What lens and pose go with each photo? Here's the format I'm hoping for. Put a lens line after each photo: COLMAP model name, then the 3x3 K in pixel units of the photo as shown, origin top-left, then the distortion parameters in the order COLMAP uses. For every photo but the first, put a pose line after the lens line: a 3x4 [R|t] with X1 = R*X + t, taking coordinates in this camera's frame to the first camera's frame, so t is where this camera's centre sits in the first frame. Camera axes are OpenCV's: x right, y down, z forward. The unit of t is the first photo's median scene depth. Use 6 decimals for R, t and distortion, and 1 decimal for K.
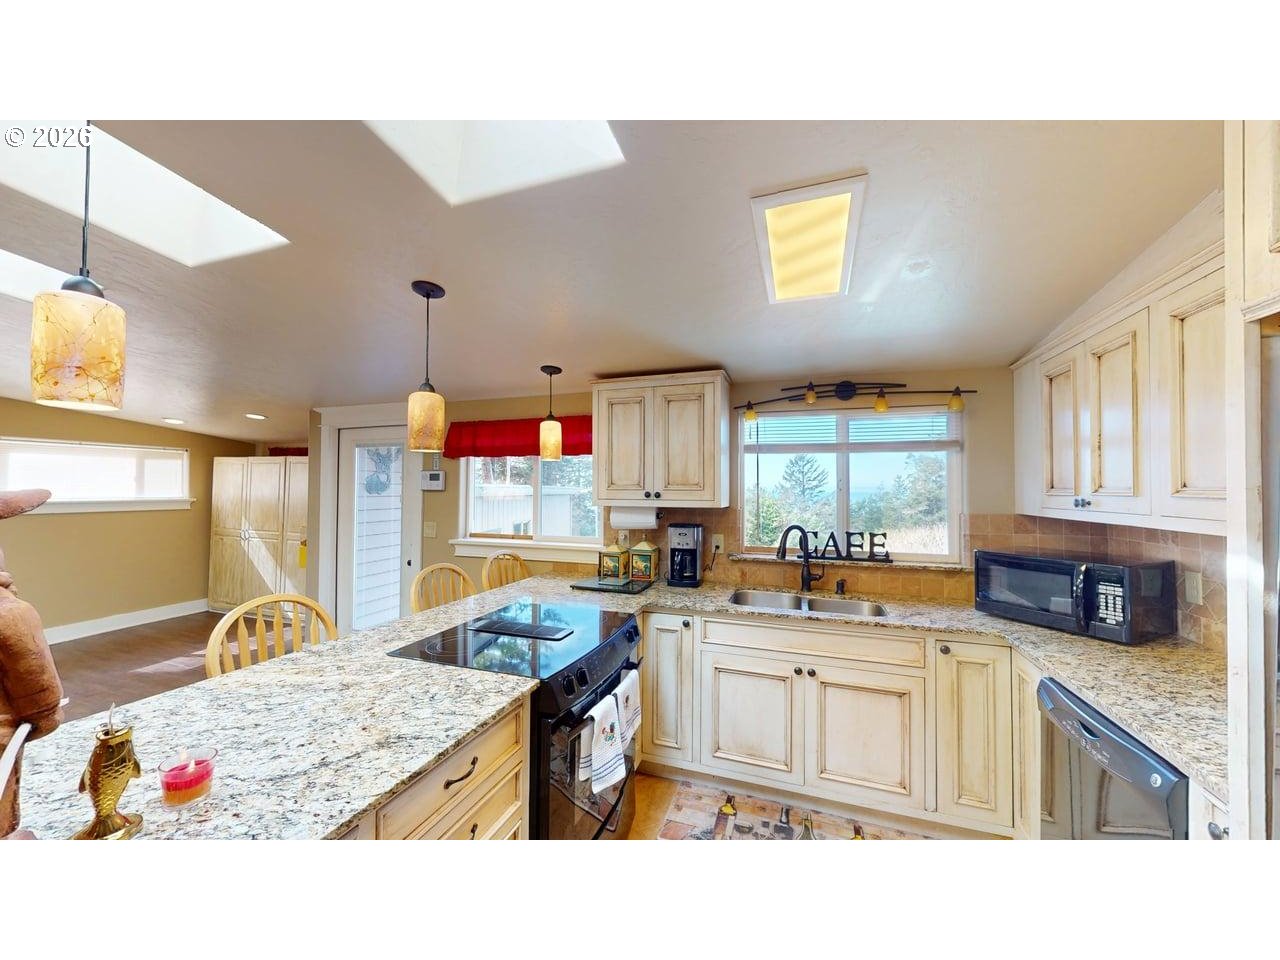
lens RADIAL K [[469.8, 0, 639.7], [0, 469.8, 481.7], [0, 0, 1]] dist [0.000347, -0.000109]
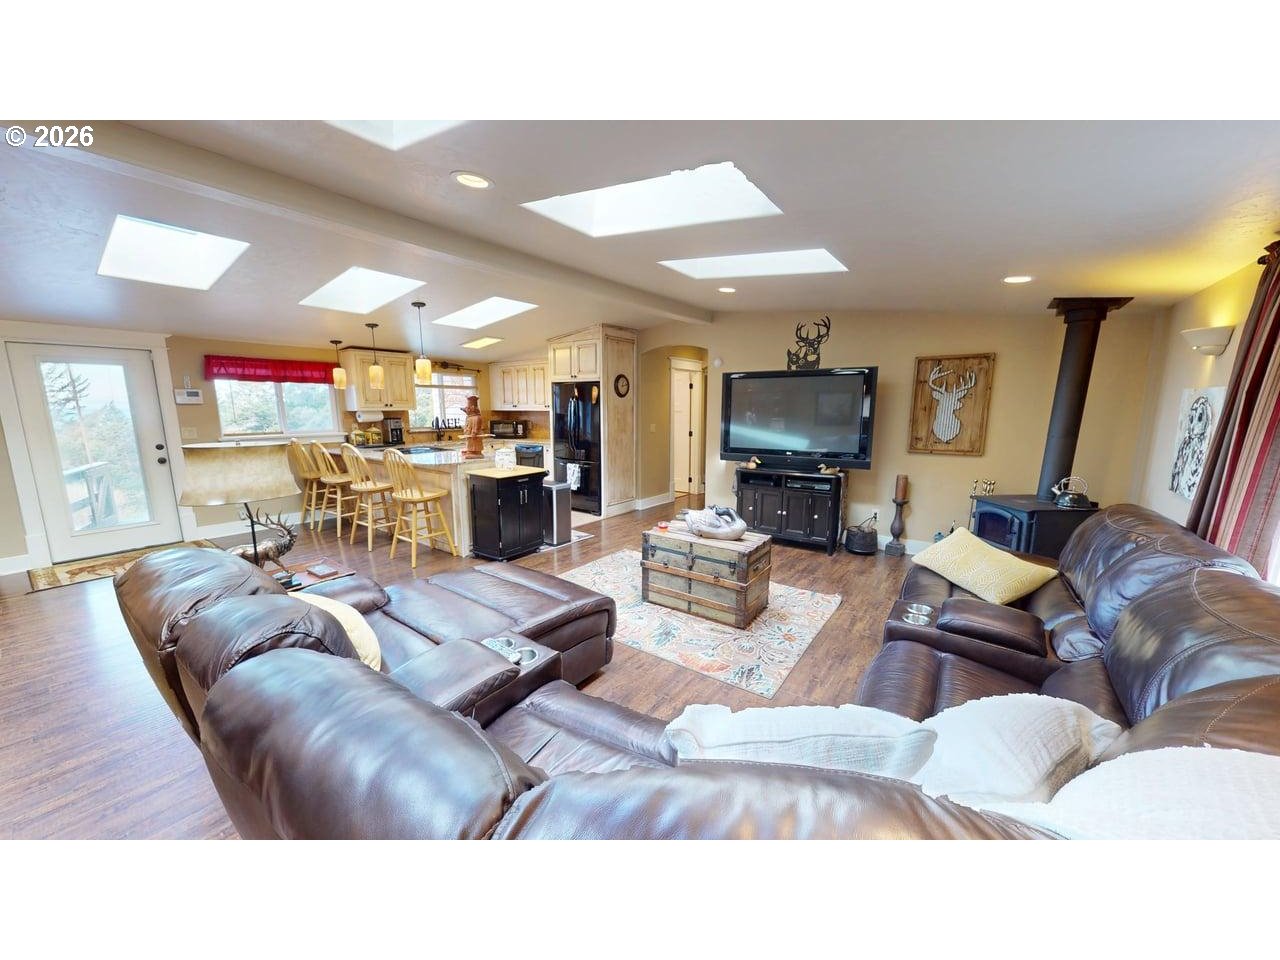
lens RADIAL K [[469.8, 0, 639.7], [0, 469.8, 481.7], [0, 0, 1]] dist [0.000347, -0.000109]
pose [[0.302759, -0.158622, 0.939774, -1.768324], [-0.013232, 0.985258, 0.170562, -0.011358], [-0.952975, -0.064074, 0.296197, -0.857129]]
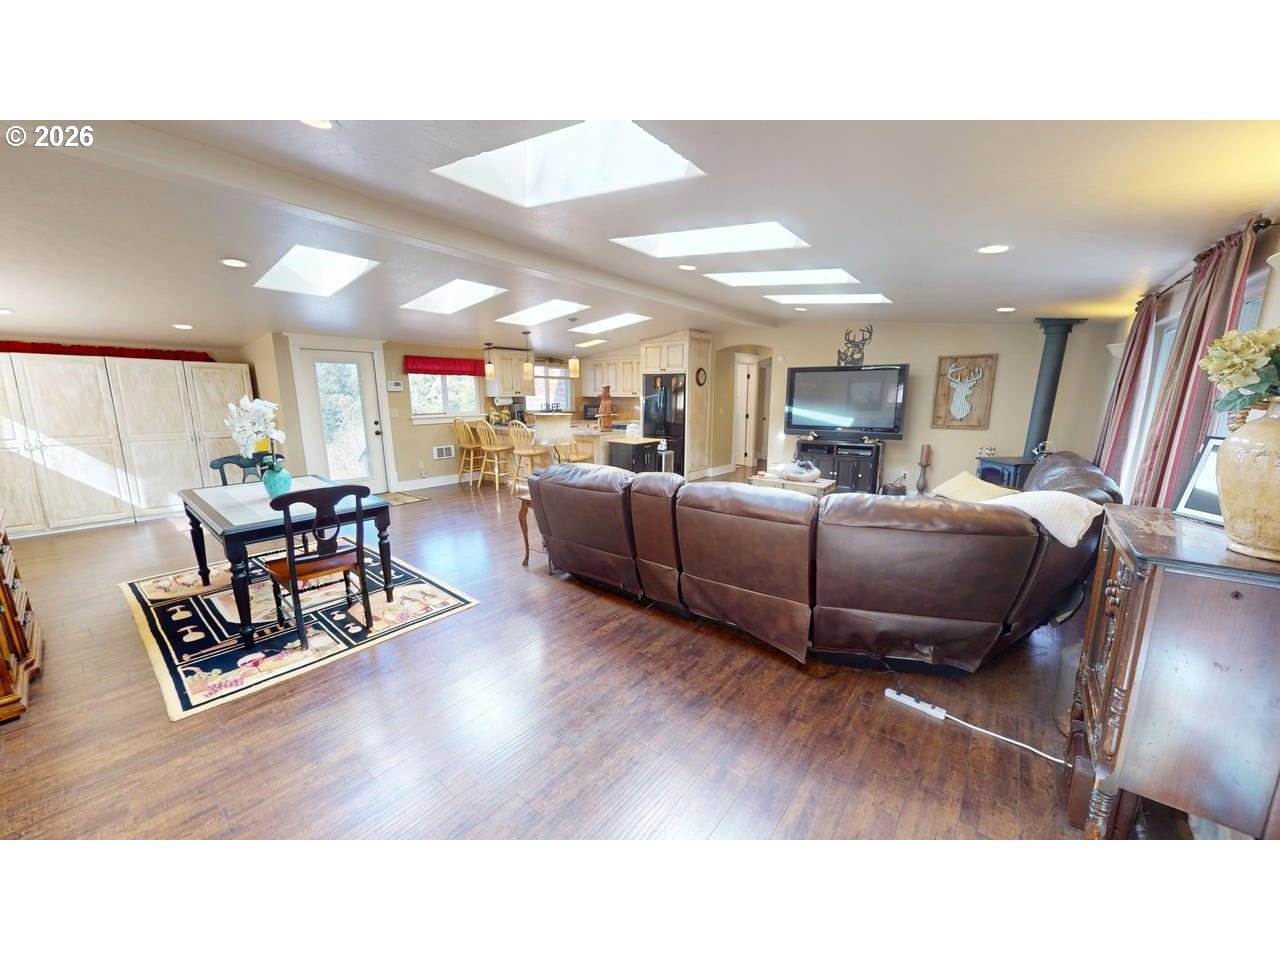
lens RADIAL K [[469.8, 0, 639.7], [0, 469.8, 481.7], [0, 0, 1]] dist [0.000347, -0.000109]
pose [[0.335622, -0.180738, 0.924495, -2.467745], [-0.012561, 0.980475, 0.196242, -0.010750], [-0.941913, -0.077476, 0.326799, -0.711296]]
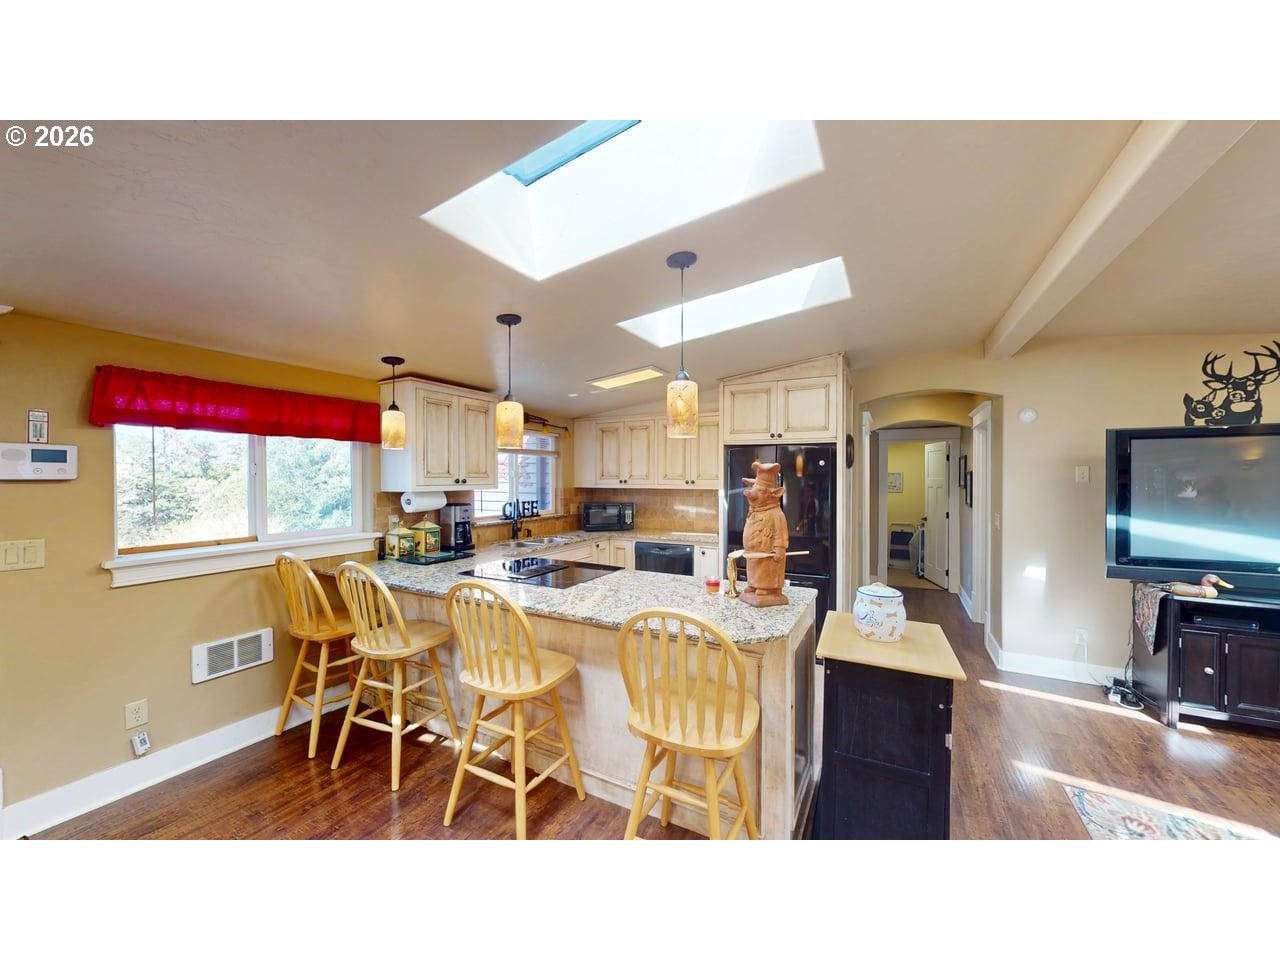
lens RADIAL K [[469.8, 0, 639.7], [0, 469.8, 481.7], [0, 0, 1]] dist [0.000347, -0.000109]
pose [[0.164522, -0.014405, 0.986268, -1.114908], [-0.016582, 0.999712, 0.017368, -0.000893], [-0.986234, -0.019211, 0.164236, 0.297407]]
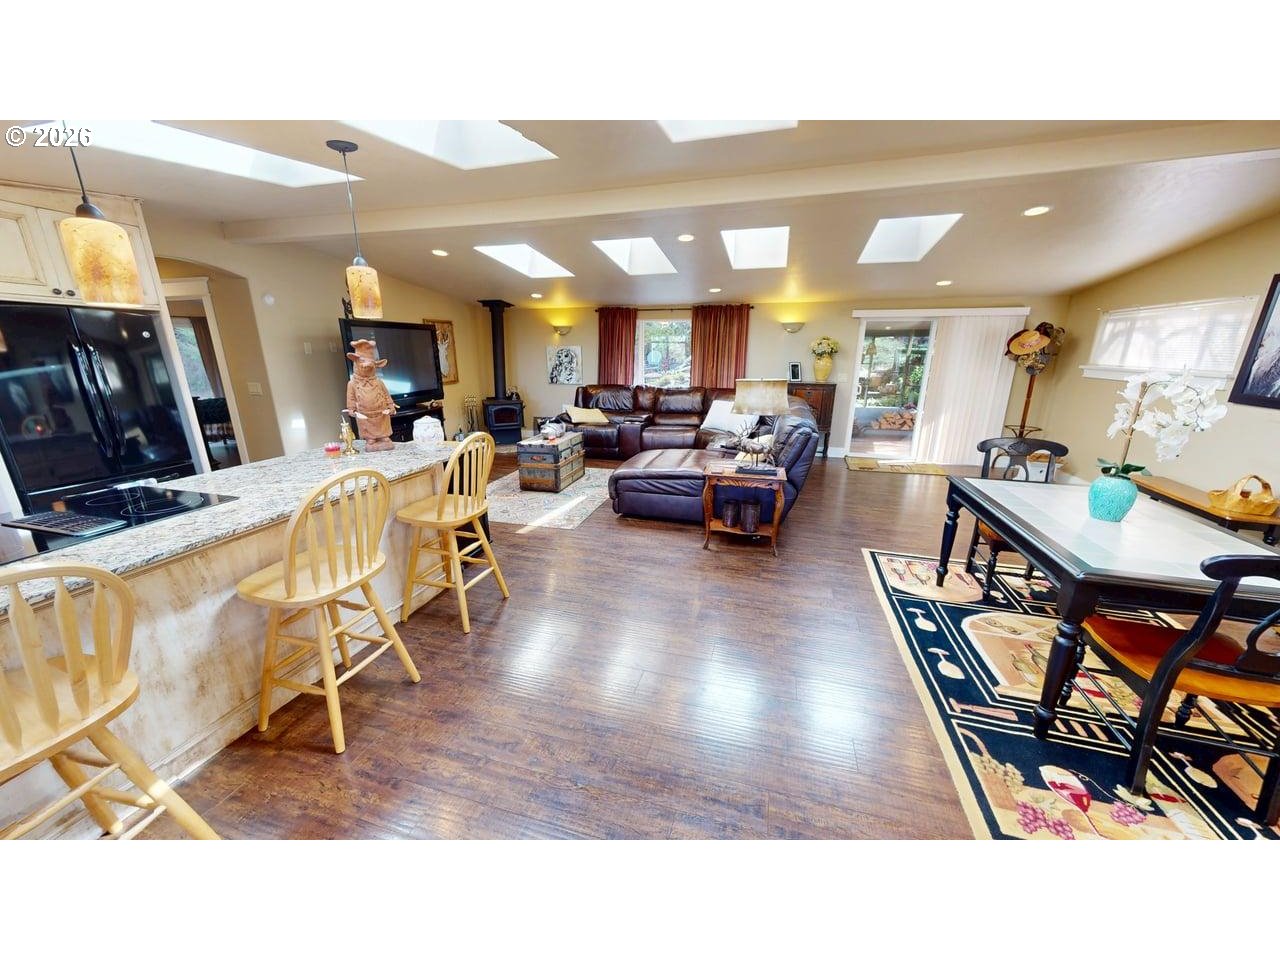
lens RADIAL K [[469.8, 0, 639.7], [0, 469.8, 481.7], [0, 0, 1]] dist [0.000347, -0.000109]
pose [[-0.998737, 0.011399, -0.048935, -0.852639], [-0.001608, 0.966171, 0.257895, 0.009548], [0.050220, 0.257648, -0.964933, 1.249585]]
